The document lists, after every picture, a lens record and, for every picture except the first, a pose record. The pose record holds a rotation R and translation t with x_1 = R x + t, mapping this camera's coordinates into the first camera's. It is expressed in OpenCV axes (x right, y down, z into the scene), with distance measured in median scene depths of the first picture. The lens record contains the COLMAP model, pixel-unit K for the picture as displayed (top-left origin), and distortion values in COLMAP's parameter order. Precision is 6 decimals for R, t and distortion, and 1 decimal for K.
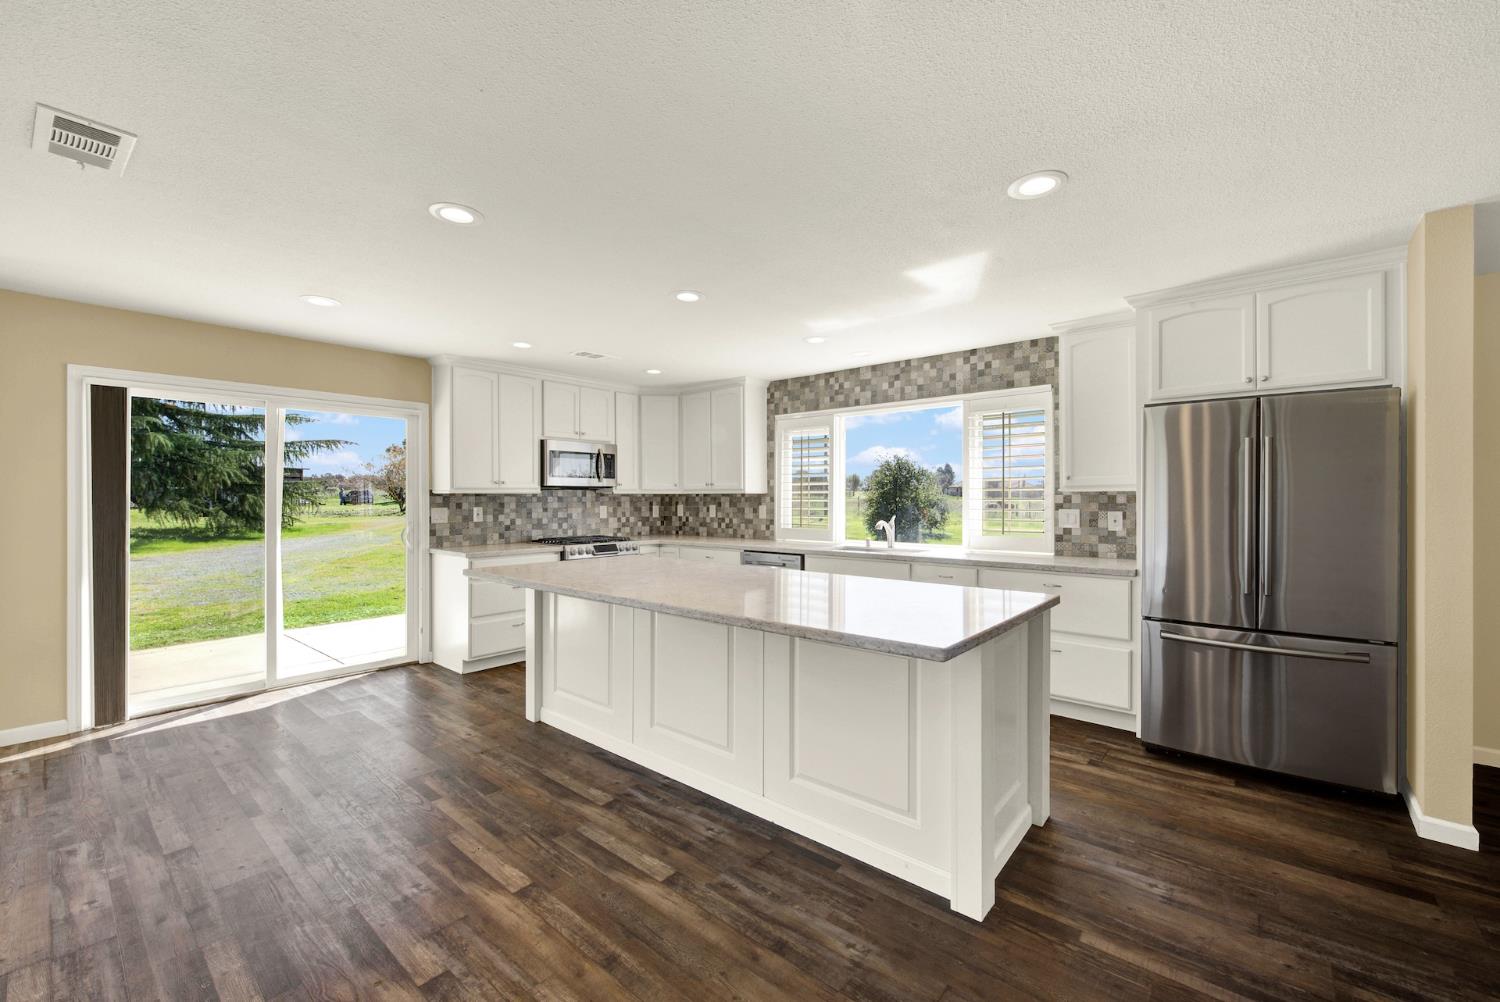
lens RADIAL K [[609.8, 0, 745.0], [0, 609.8, 500.0], [0, 0, 1]] dist [-0.000371, -0.001466]
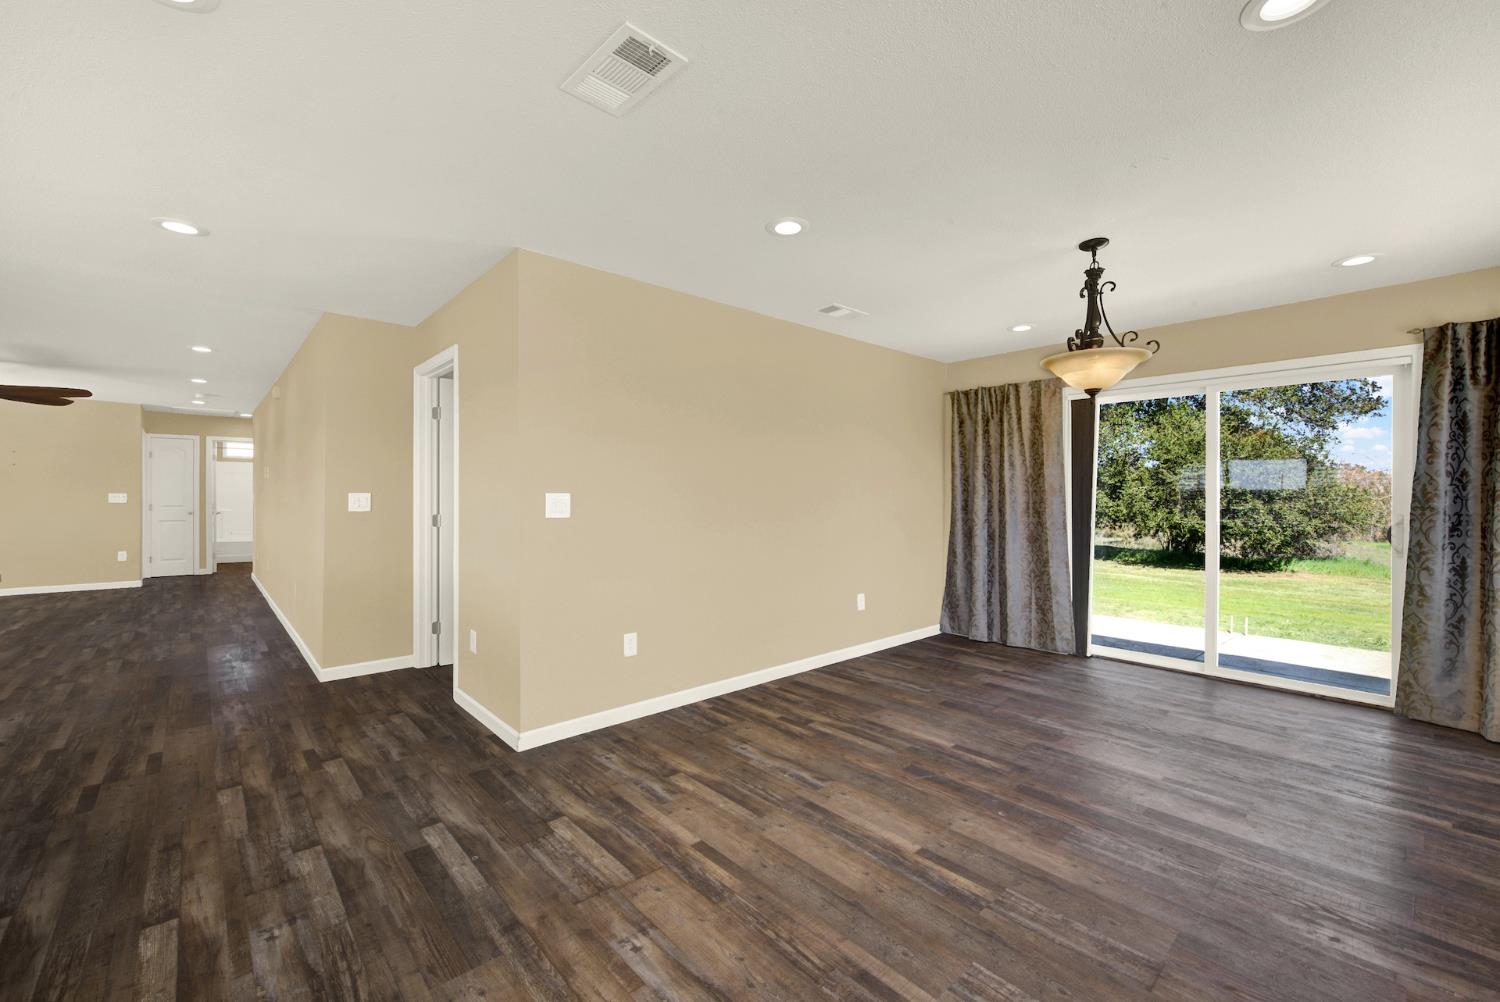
lens RADIAL K [[609.8, 0, 747.5], [0, 609.8, 504.7], [0, 0, 1]] dist [-0.000371, -0.001466]
pose [[-0.992182, -0.004815, 0.124705, -0.559625], [-0.002939, 0.999880, 0.015220, 0.017101], [-0.124764, 0.014734, -0.992077, 0.757804]]
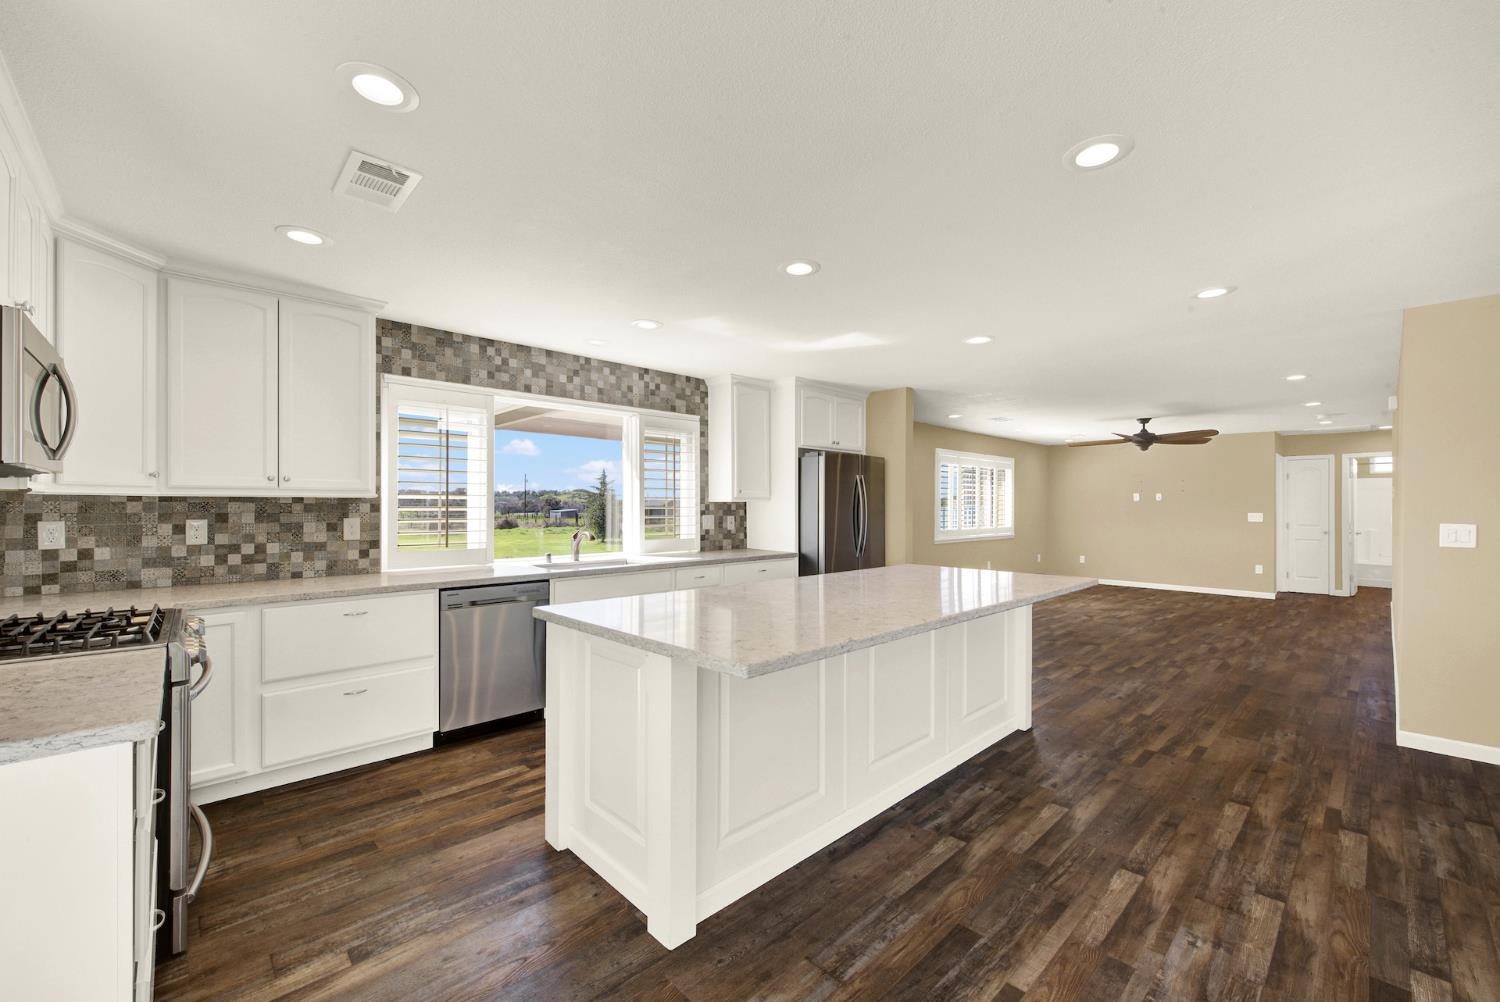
lens RADIAL K [[609.8, 0, 747.9], [0, 609.8, 508.1], [0, 0, 1]] dist [-0.000371, -0.001466]
pose [[0.100460, -0.003250, 0.994936, -0.655769], [-0.000107, 0.999995, 0.003277, -0.003376], [-0.994941, -0.000435, 0.100459, 0.686781]]
